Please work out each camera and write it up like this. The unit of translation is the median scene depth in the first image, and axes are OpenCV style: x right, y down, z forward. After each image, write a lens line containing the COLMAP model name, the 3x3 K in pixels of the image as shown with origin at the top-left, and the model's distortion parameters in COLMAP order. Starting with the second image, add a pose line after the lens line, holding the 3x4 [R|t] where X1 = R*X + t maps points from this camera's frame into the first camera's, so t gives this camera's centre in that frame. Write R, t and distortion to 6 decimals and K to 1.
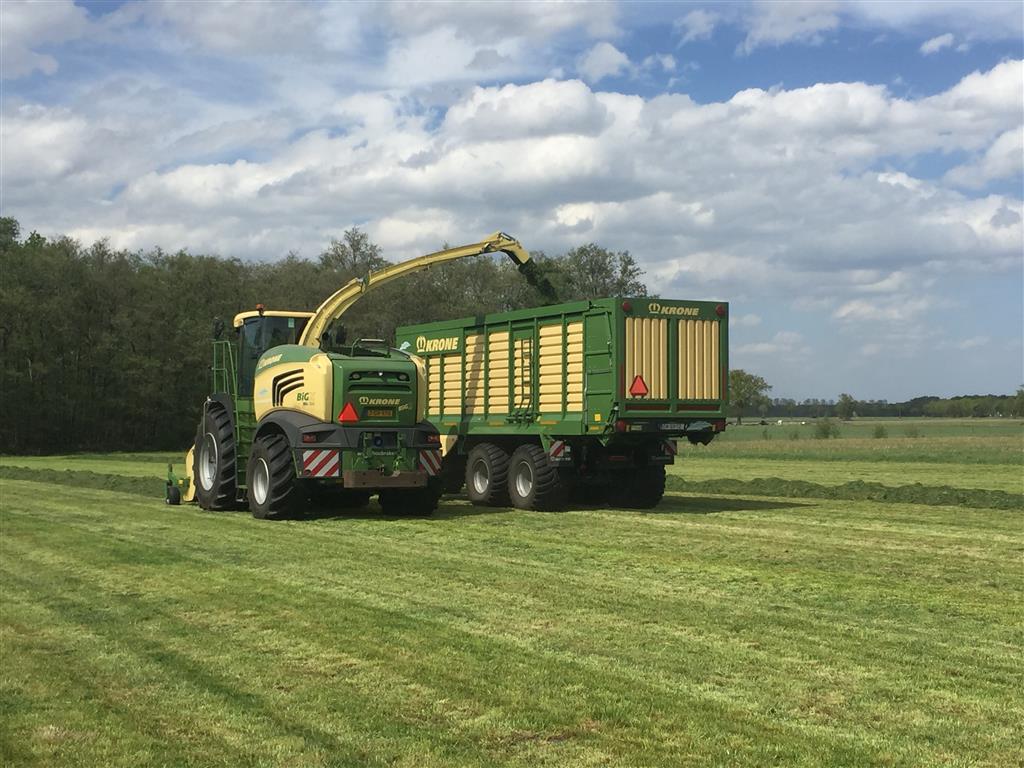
lens RADIAL K [[1610.9, 0, 484.1], [0, 1610.9, 389.4], [0, 0, 1]] dist [0.098026, 0.000000]
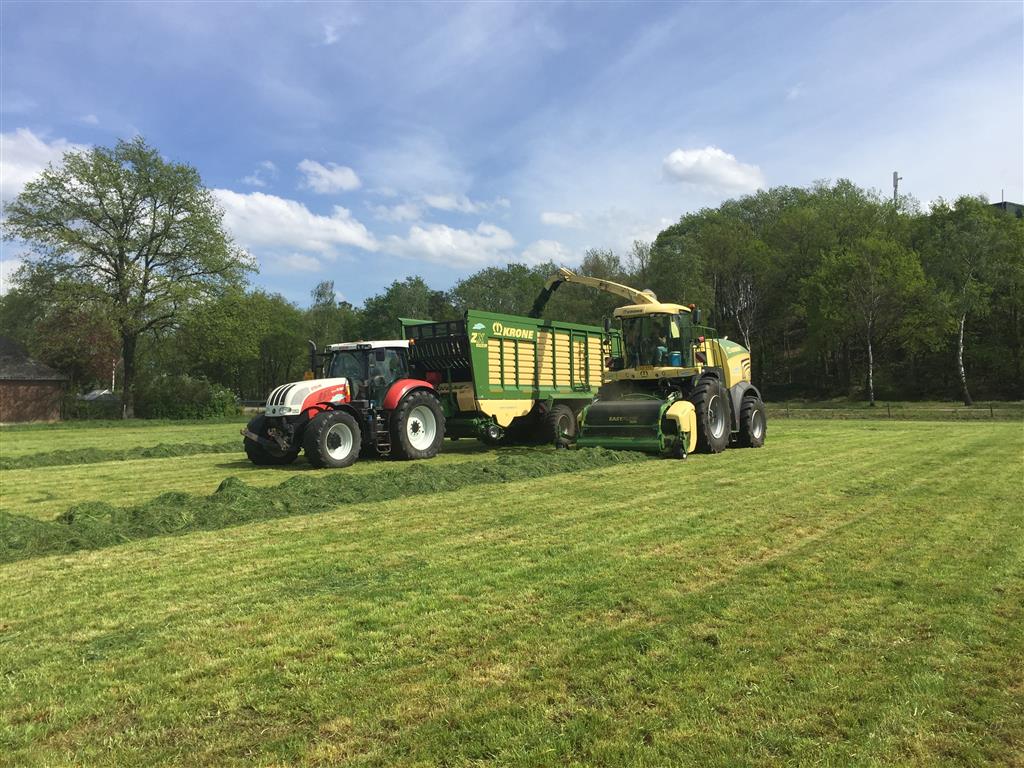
lens RADIAL K [[905.9, 0, 550.8], [0, 905.9, 370.7], [0, 0, 1]] dist [0.096292, -0.085992]
pose [[-0.503245, 0.028336, 0.863679, -0.722131], [-0.010017, 0.999204, -0.038619, 0.033225], [-0.864085, -0.028086, -0.502561, 1.453337]]
